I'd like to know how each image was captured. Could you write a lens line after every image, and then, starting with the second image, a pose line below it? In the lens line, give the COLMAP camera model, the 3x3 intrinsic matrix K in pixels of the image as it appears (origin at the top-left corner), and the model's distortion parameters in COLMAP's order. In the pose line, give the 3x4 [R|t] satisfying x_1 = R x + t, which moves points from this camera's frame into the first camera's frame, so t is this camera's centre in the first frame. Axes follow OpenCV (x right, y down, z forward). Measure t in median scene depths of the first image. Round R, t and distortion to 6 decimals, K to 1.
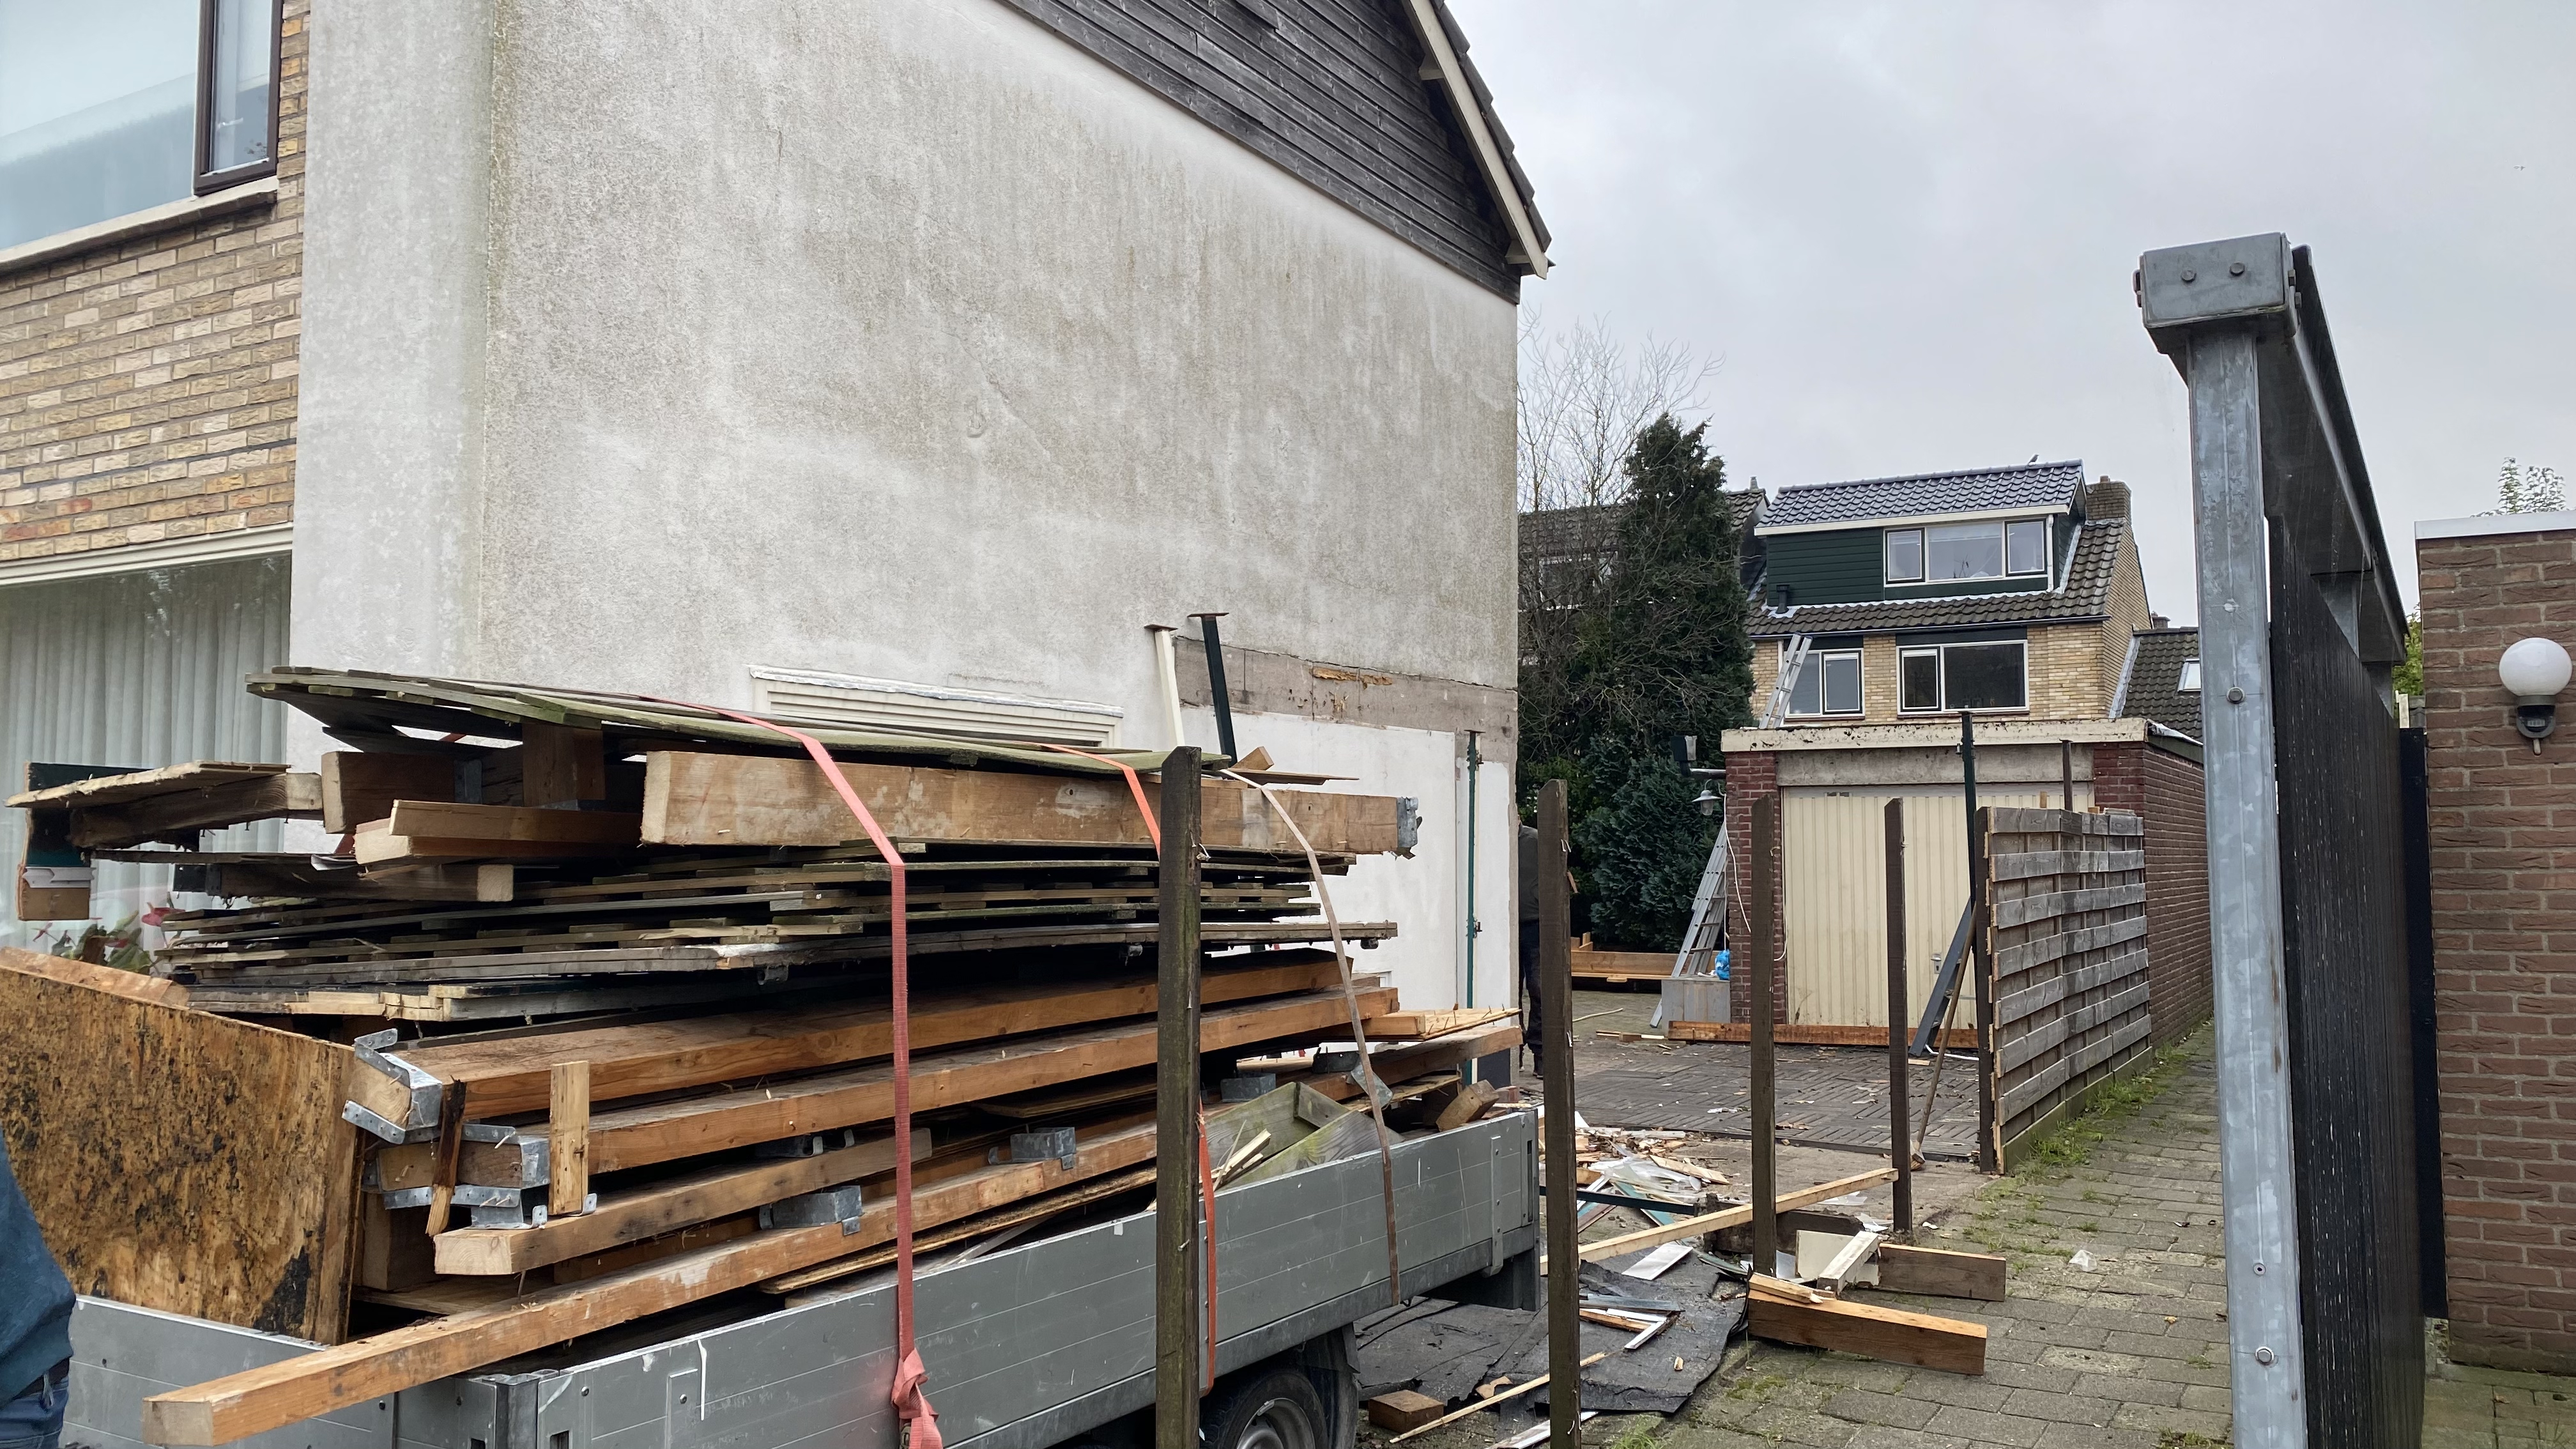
lens RADIAL K [[1963.3, 0, 1276.8], [0, 1963.3, 713.5], [0, 0, 1]] dist [0.093550, -0.100901]
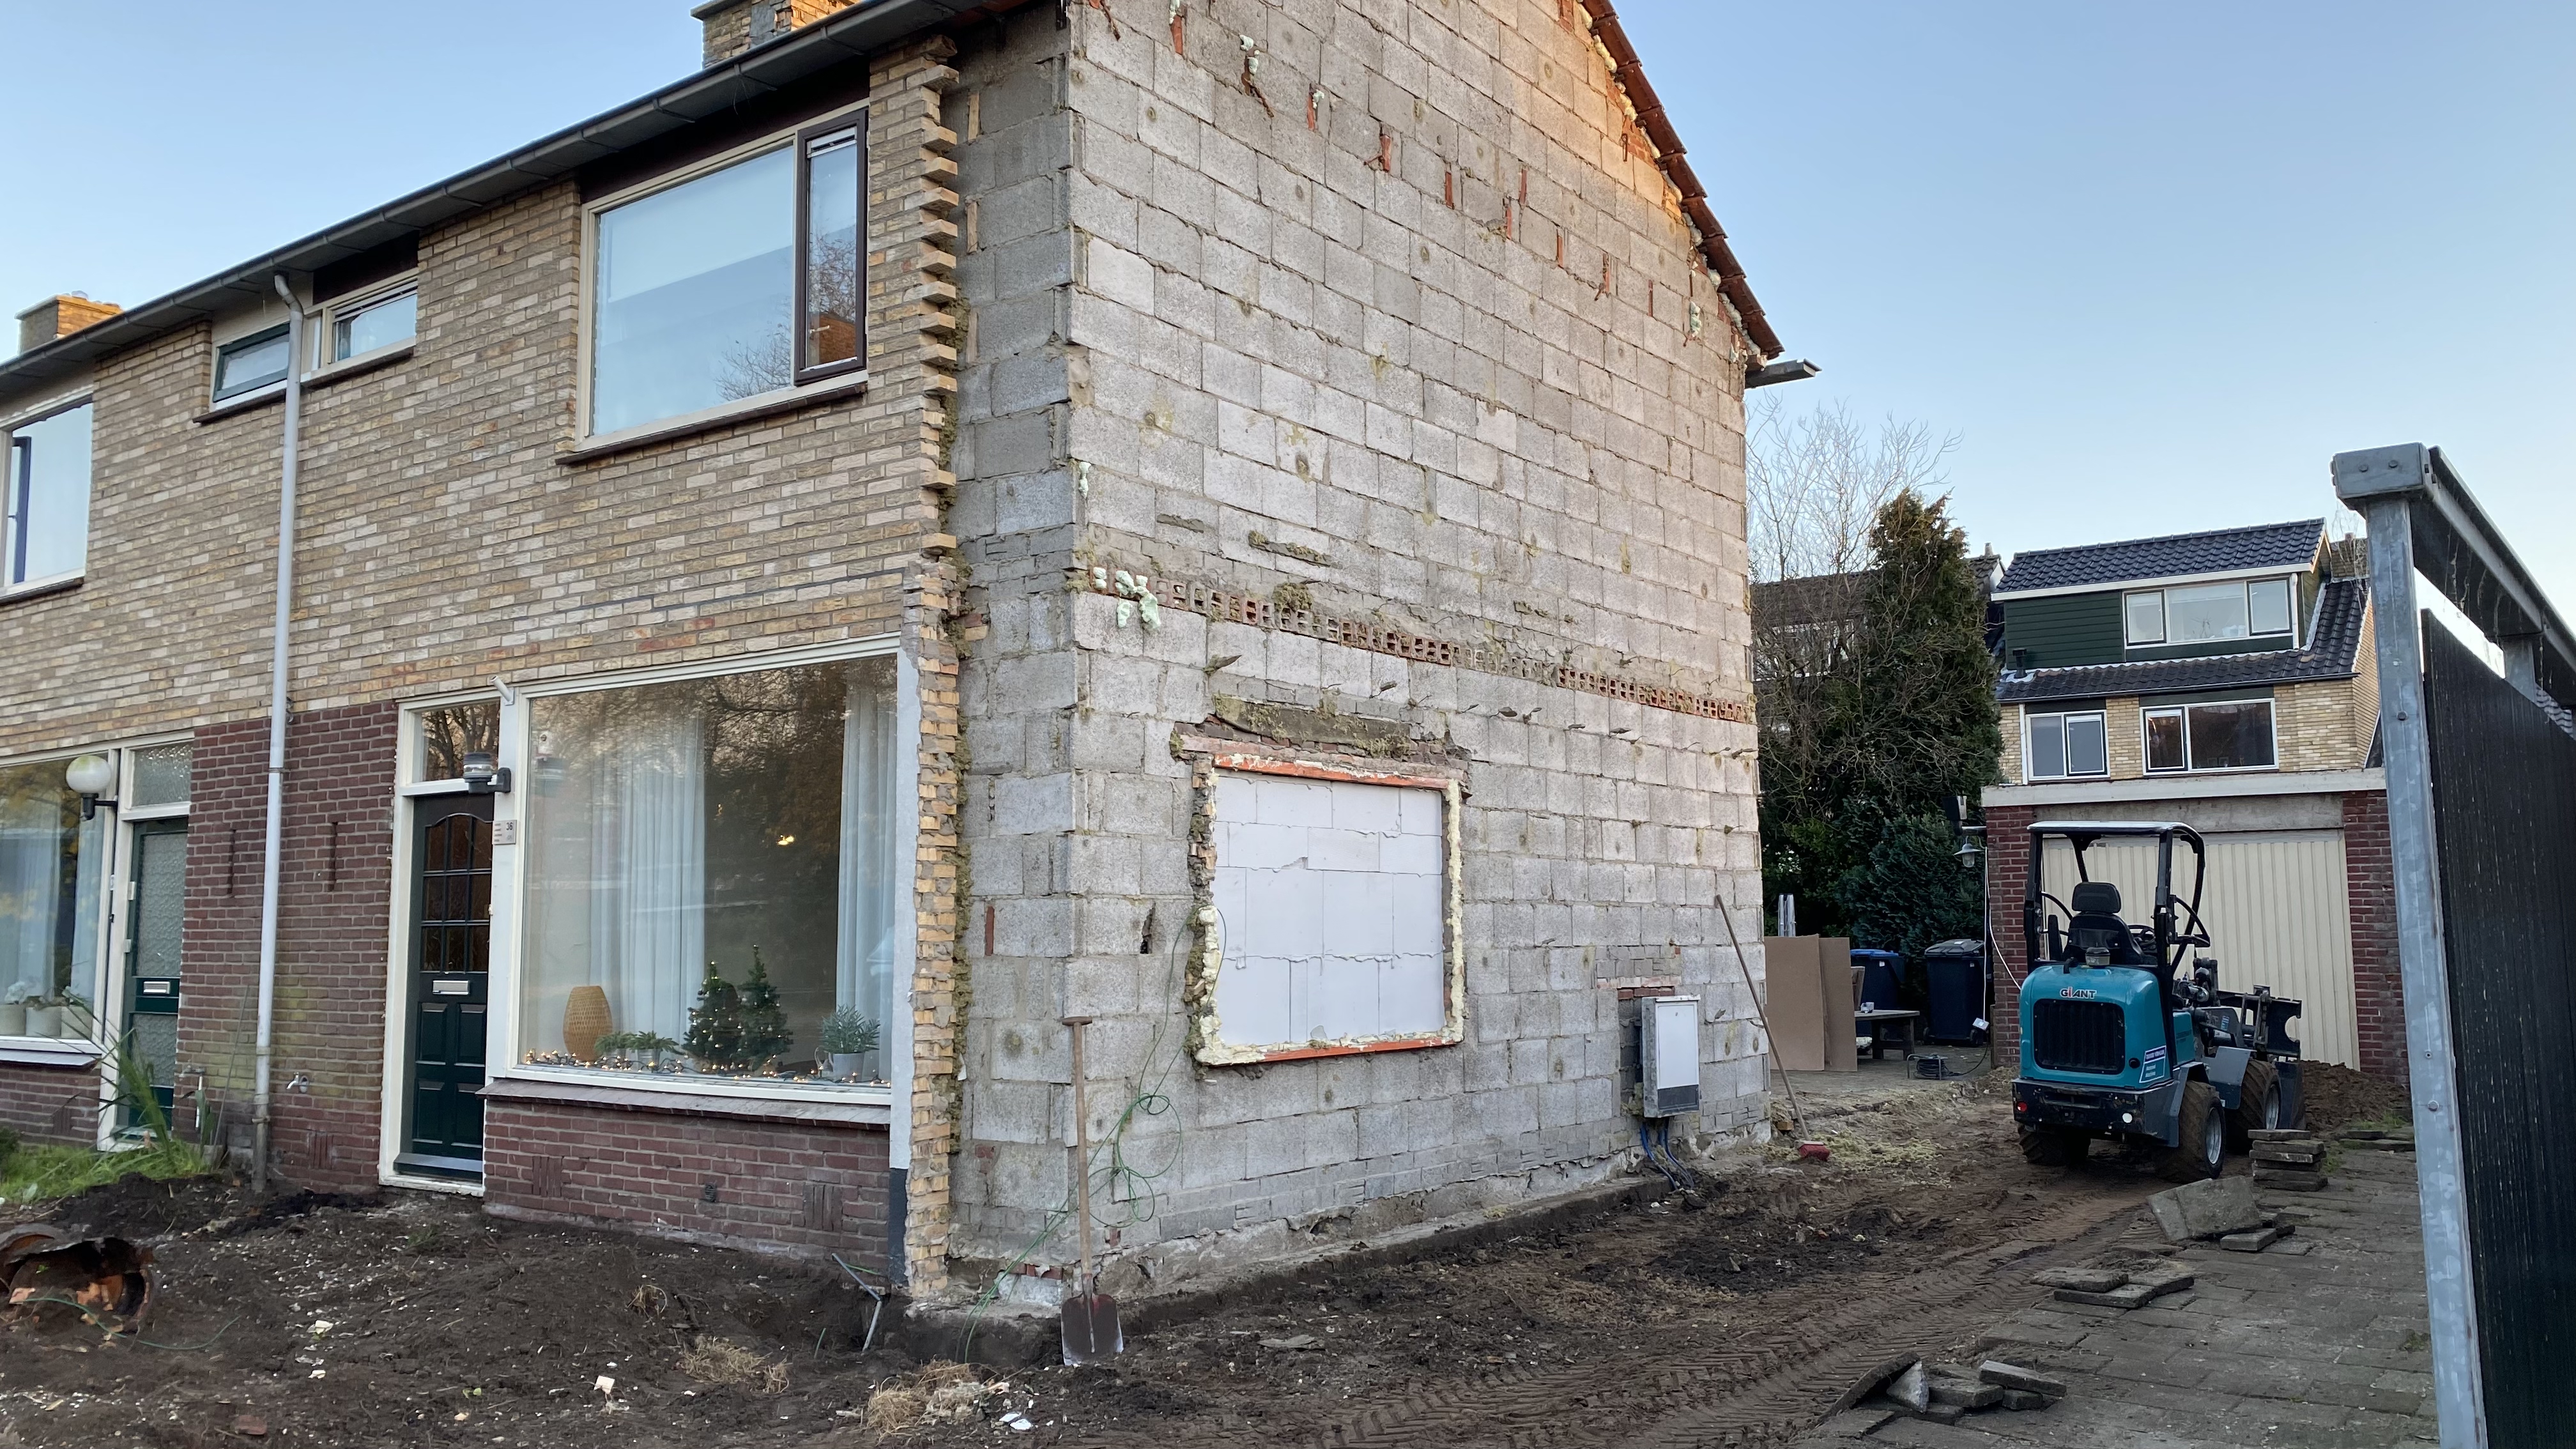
lens RADIAL K [[1968.1, 0, 1279.5], [0, 1968.1, 719.7], [0, 0, 1]] dist [0.117933, -0.239753]
pose [[0.994632, -0.020149, -0.101497, -0.091749], [0.016488, 0.999187, -0.036779, 0.012257], [0.102156, 0.034908, 0.994156, -0.241367]]
